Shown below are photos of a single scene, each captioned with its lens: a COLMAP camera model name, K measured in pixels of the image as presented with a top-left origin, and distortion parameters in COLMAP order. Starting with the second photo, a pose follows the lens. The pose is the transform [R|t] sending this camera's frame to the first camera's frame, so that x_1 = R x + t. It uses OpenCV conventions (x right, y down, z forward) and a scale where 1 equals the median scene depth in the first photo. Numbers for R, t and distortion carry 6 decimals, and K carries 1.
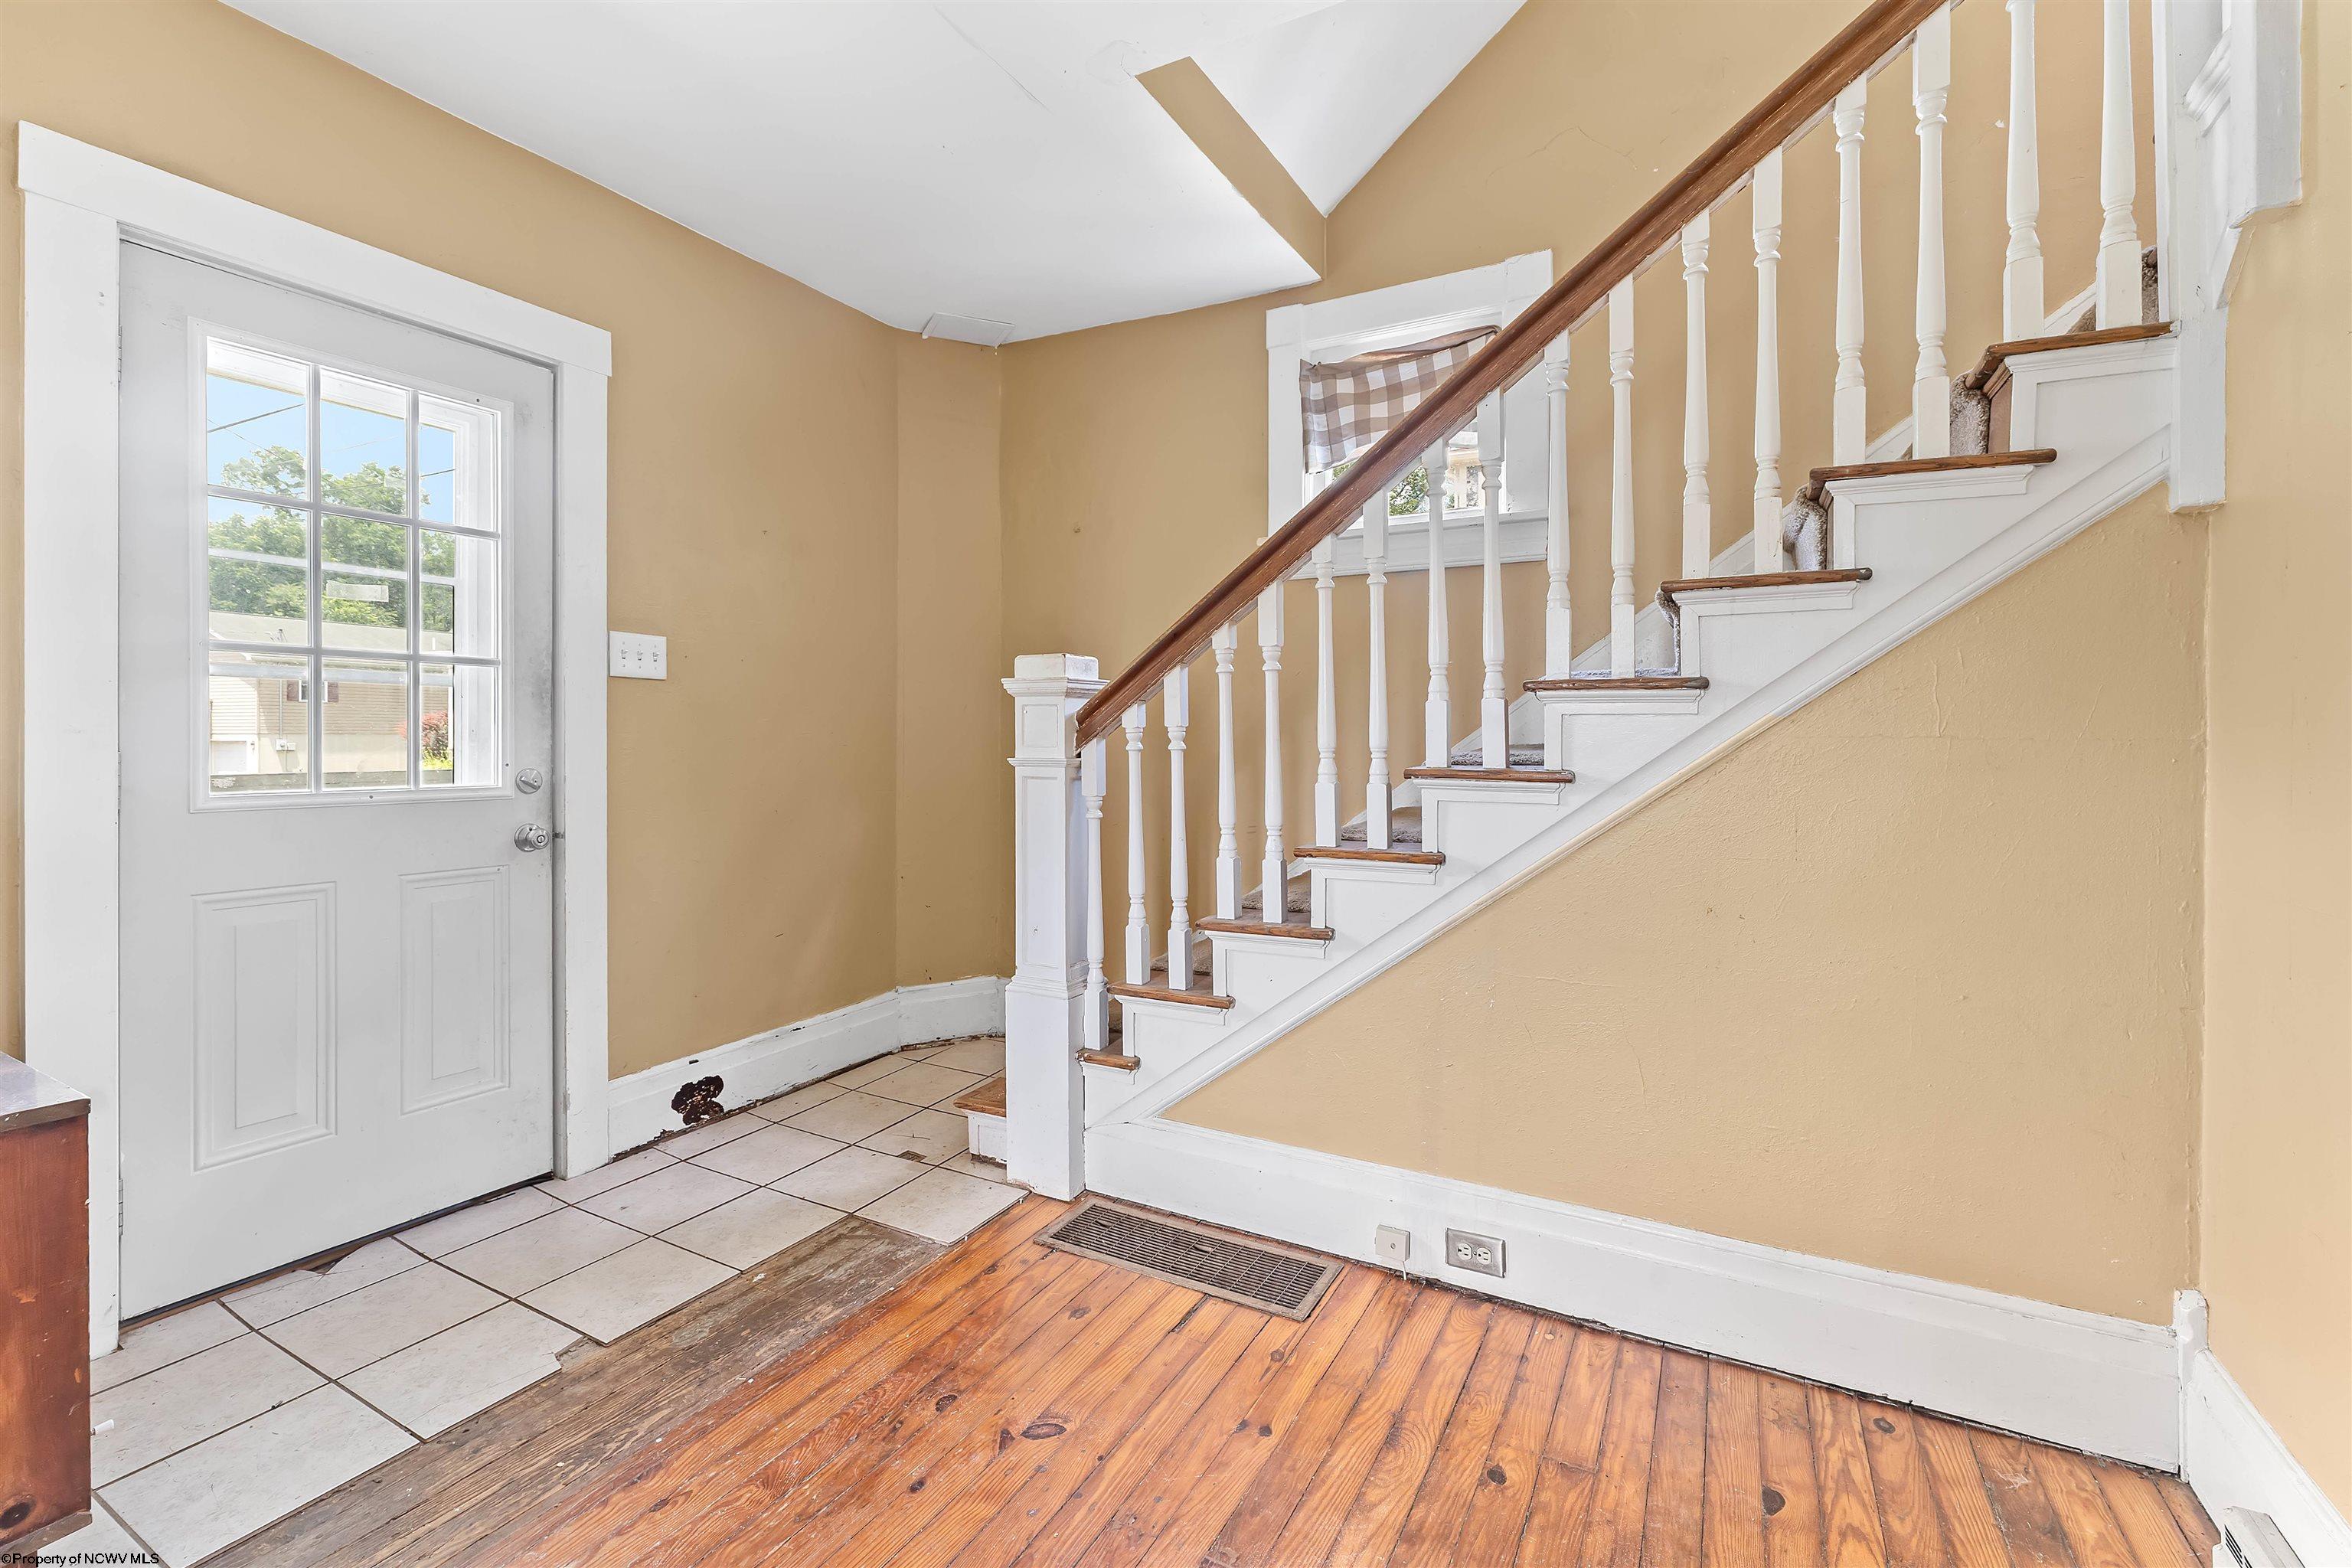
lens RADIAL K [[1017.1, 0, 1177.6], [0, 1017.1, 758.3], [0, 0, 1]] dist [-0.002088, -0.000427]
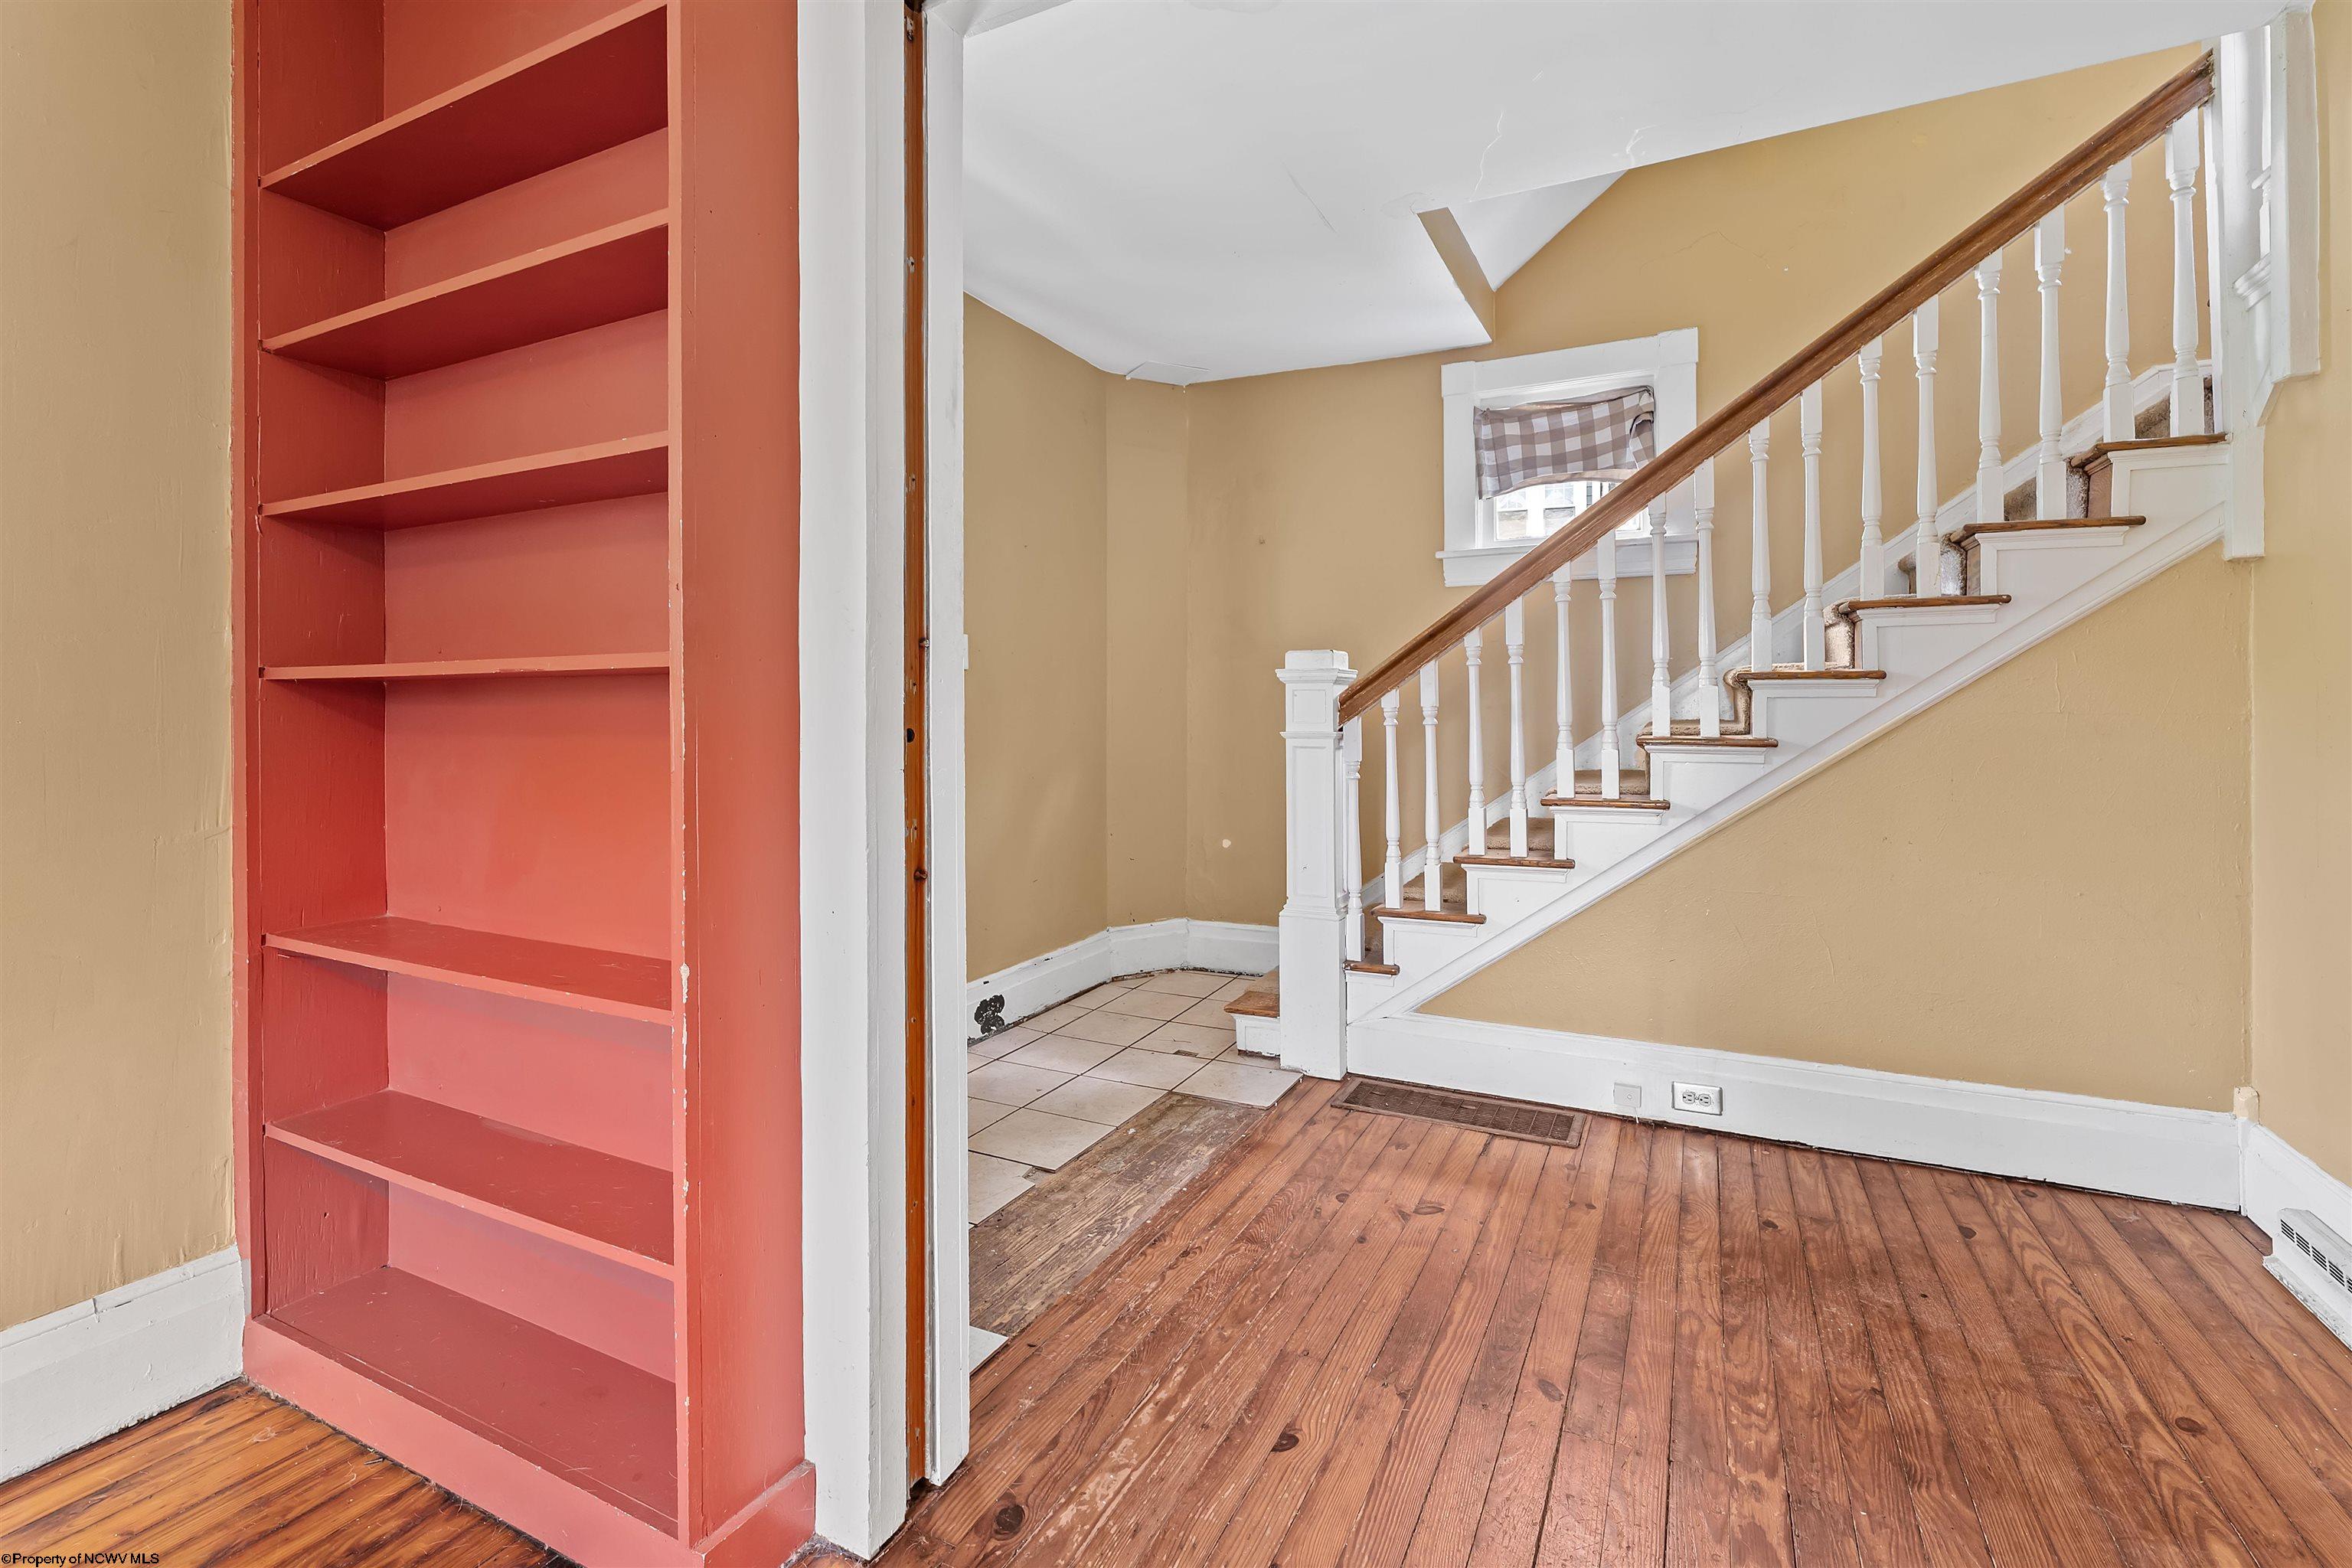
lens RADIAL K [[994.7, 0, 1173.5], [0, 994.7, 728.0], [0, 0, 1]] dist [-0.001679, -0.000329]
pose [[0.999942, -0.003821, 0.010047, -0.375616], [0.003897, 0.999964, -0.007591, 0.004329], [-0.010018, 0.007630, 0.999921, -0.282945]]
